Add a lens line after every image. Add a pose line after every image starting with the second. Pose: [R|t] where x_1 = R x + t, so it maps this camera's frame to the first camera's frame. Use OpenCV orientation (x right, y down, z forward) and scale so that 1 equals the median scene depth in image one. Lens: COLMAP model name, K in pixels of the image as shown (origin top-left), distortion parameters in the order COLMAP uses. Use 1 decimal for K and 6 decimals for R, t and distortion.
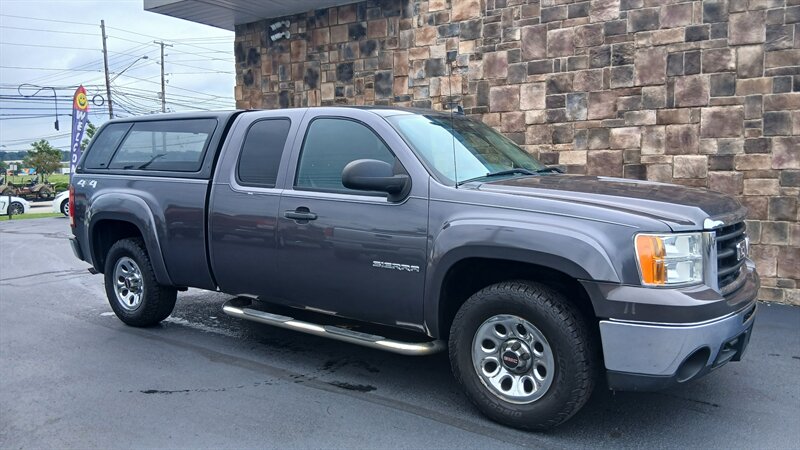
lens RADIAL K [[611.7, 0, 400.3], [0, 611.7, 222.2], [0, 0, 1]] dist [0.127039, -0.228171]
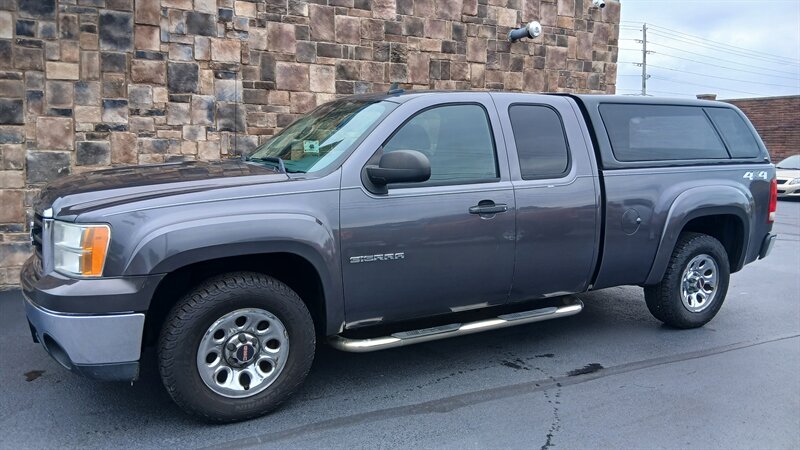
lens RADIAL K [[608.3, 0, 404.2], [0, 608.3, 225.5], [0, 0, 1]] dist [0.120068, -0.219782]
pose [[0.456893, -0.103680, 0.883459, -0.618100], [0.063982, 0.994442, 0.083616, -0.044884], [-0.887218, 0.018322, 0.460987, 0.441560]]
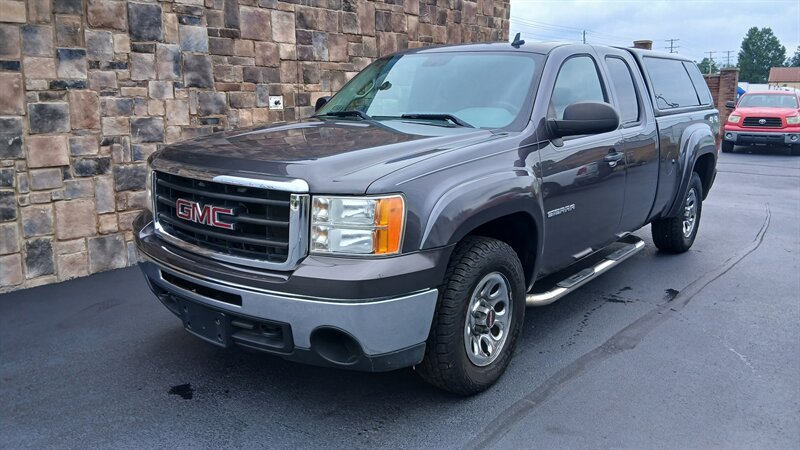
lens RADIAL K [[613.8, 0, 407.2], [0, 613.8, 226.1], [0, 0, 1]] dist [0.118055, -0.214545]
pose [[0.079366, -0.189909, 0.978588, -0.701190], [0.096339, 0.978551, 0.182089, -0.070536], [-0.992179, 0.079825, 0.095960, 0.767708]]
